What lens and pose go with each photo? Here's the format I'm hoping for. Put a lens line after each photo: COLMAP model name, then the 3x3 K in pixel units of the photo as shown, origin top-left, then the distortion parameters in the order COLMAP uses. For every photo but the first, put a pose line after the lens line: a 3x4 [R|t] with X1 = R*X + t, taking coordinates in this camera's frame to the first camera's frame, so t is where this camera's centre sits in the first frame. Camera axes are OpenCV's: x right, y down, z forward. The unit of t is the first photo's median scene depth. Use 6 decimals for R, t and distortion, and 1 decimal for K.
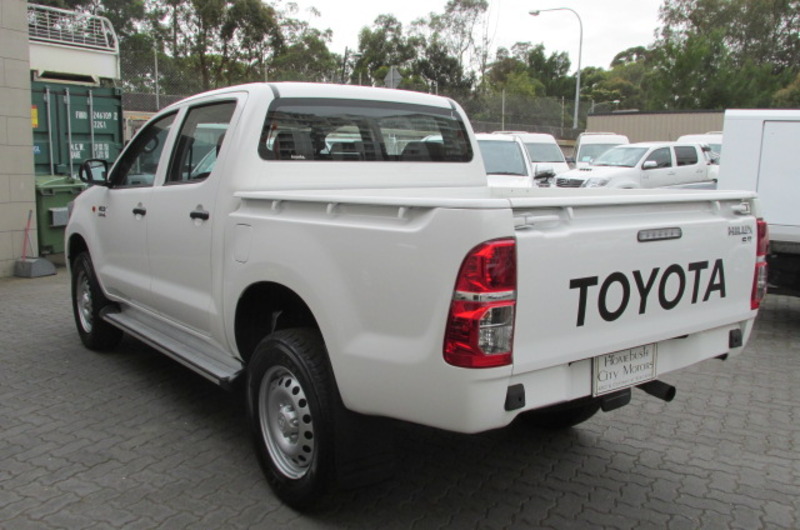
lens RADIAL K [[733.9, 0, 400.0], [0, 733.9, 265.0], [0, 0, 1]] dist [-0.032131, 0.006463]
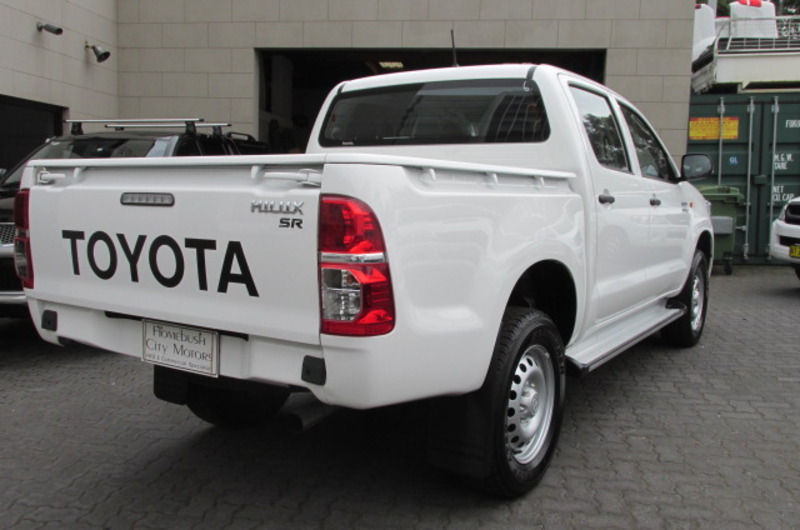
lens RADIAL K [[733.9, 0, 400.0], [0, 733.9, 265.0], [0, 0, 1]] dist [-0.032131, 0.006463]
pose [[0.338499, 0.101645, -0.935461, 1.122805], [-0.132971, 0.989339, 0.059383, -0.048178], [0.931524, 0.104288, 0.348406, 0.829826]]
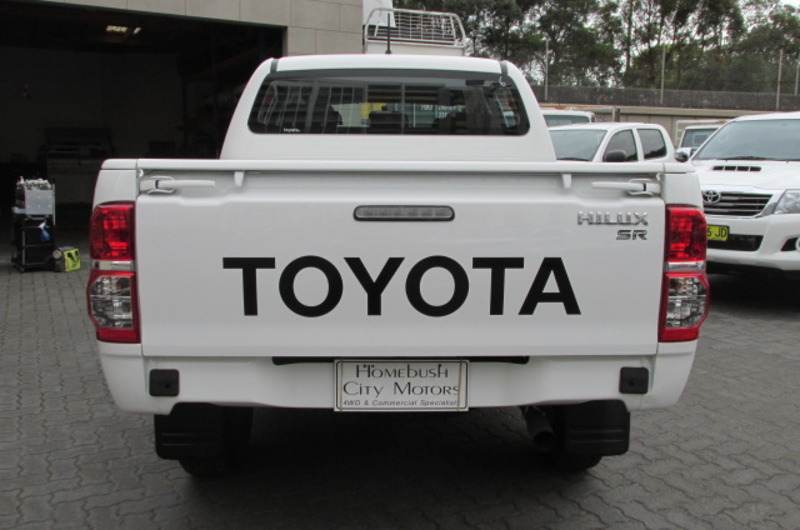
lens RADIAL K [[733.9, 0, 400.0], [0, 733.9, 265.0], [0, 0, 1]] dist [-0.032131, 0.006463]
pose [[0.818120, 0.084248, -0.568843, 0.662337], [-0.079328, 0.996287, 0.033463, -0.011711], [0.569550, 0.017749, 0.821765, 0.318636]]
